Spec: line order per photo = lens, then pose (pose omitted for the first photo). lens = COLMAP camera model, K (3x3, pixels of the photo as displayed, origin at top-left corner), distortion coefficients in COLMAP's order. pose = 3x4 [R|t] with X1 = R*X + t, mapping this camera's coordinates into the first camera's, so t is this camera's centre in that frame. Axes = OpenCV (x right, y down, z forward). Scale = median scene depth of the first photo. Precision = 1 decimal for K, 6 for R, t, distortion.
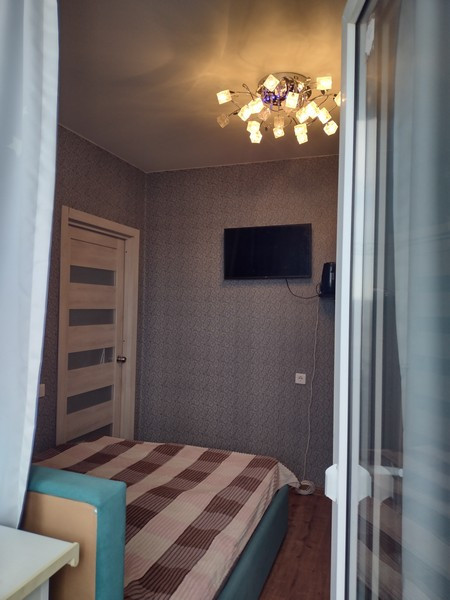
lens RADIAL K [[451.0, 0, 227.5], [0, 451.0, 299.9], [0, 0, 1]] dist [0.077607, -0.088873]
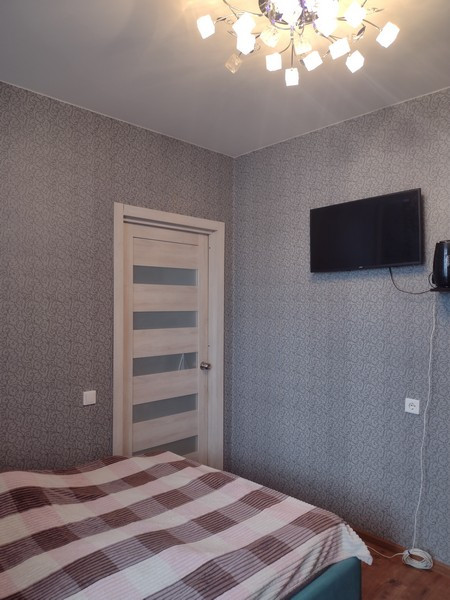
lens RADIAL K [[451.0, 0, 222.4], [0, 451.0, 299.4], [0, 0, 1]] dist [0.077607, -0.088873]
pose [[0.895946, -0.019936, -0.443715, 0.215446], [0.019524, 0.999794, -0.005498, 0.002980], [0.443733, -0.003737, 0.896151, 0.216510]]
